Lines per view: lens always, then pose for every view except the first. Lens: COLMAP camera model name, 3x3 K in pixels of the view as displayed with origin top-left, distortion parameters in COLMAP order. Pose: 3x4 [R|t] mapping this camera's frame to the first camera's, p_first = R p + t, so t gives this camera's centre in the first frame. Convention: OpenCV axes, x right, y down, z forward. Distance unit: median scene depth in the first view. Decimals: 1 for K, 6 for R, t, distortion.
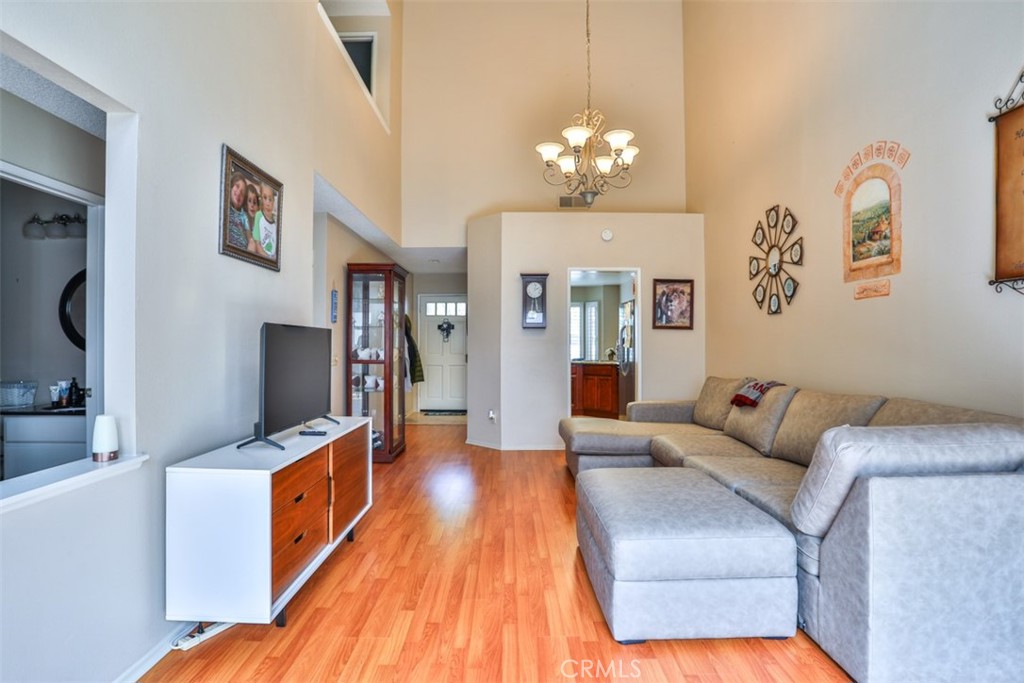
lens RADIAL K [[526.0, 0, 505.6], [0, 526.0, 338.9], [0, 0, 1]] dist [-0.071027, 0.027520]
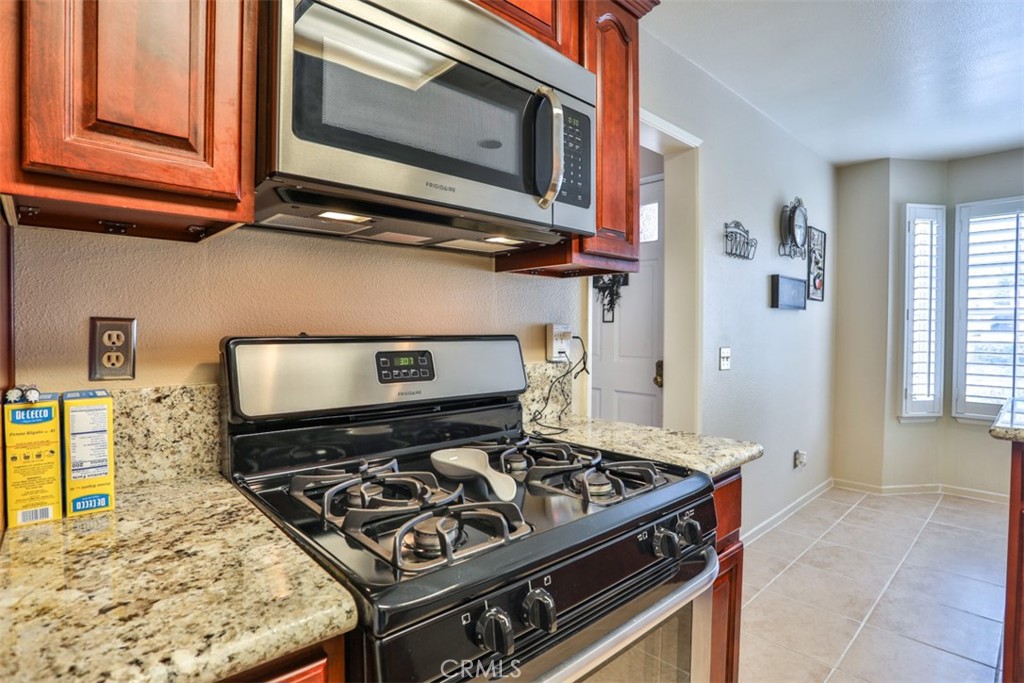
lens RADIAL K [[526.0, 0, 509.9], [0, 526.0, 337.6], [0, 0, 1]] dist [-0.071027, 0.027520]
pose [[0.686195, 0.018703, -0.727177, 0.276696], [0.000722, 0.999651, 0.026393, 0.018419], [0.727417, -0.018636, 0.685942, 2.058357]]
